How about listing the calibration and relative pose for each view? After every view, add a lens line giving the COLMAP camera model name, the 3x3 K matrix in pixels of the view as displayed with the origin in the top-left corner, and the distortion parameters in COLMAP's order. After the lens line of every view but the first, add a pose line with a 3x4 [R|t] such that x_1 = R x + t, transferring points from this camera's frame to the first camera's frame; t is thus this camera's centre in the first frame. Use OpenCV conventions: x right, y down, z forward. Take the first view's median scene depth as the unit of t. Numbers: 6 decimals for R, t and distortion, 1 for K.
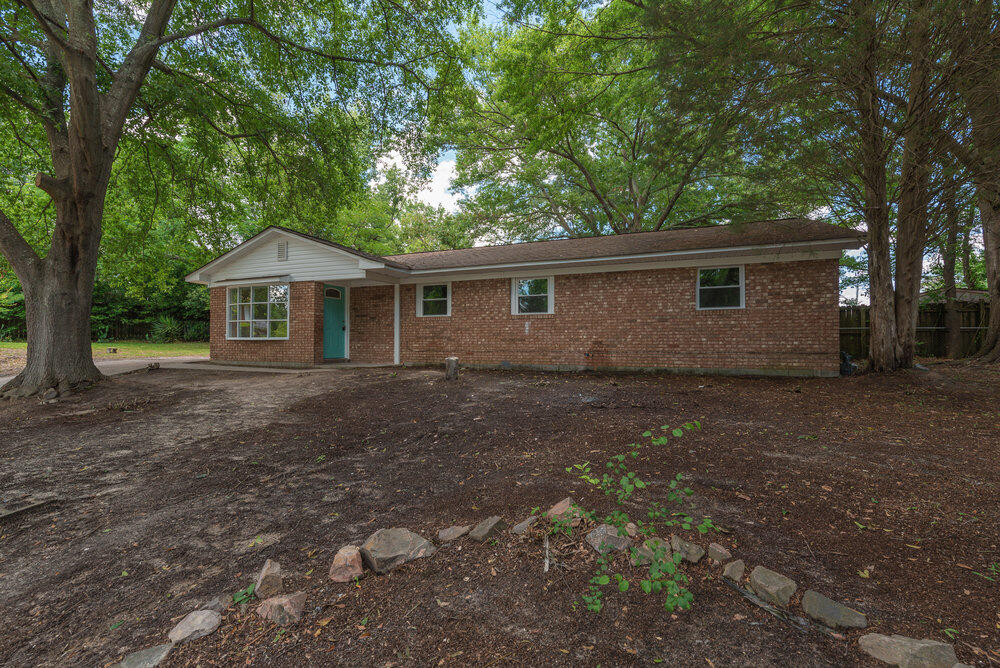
lens RADIAL K [[437.9, 0, 502.9], [0, 437.9, 336.4], [0, 0, 1]] dist [0.001027, 0.000030]
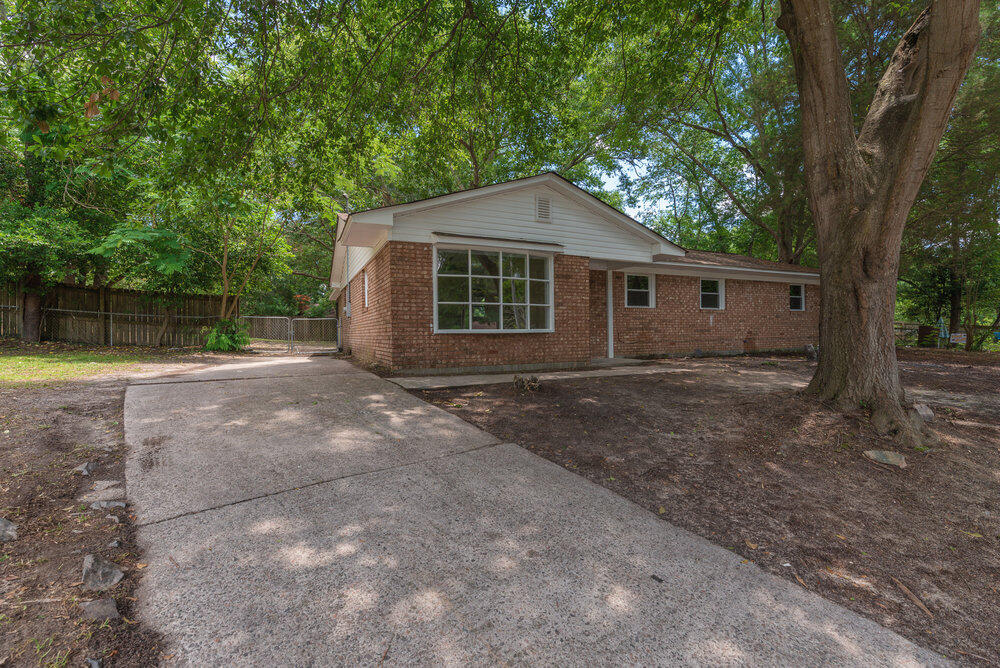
lens RADIAL K [[437.9, 0, 502.9], [0, 437.9, 336.4], [0, 0, 1]] dist [0.001027, 0.000030]
pose [[0.660538, -0.014956, 0.750644, -1.120297], [0.000620, 0.999812, 0.019375, 0.000325], [-0.750793, -0.012332, 0.660423, 0.588173]]
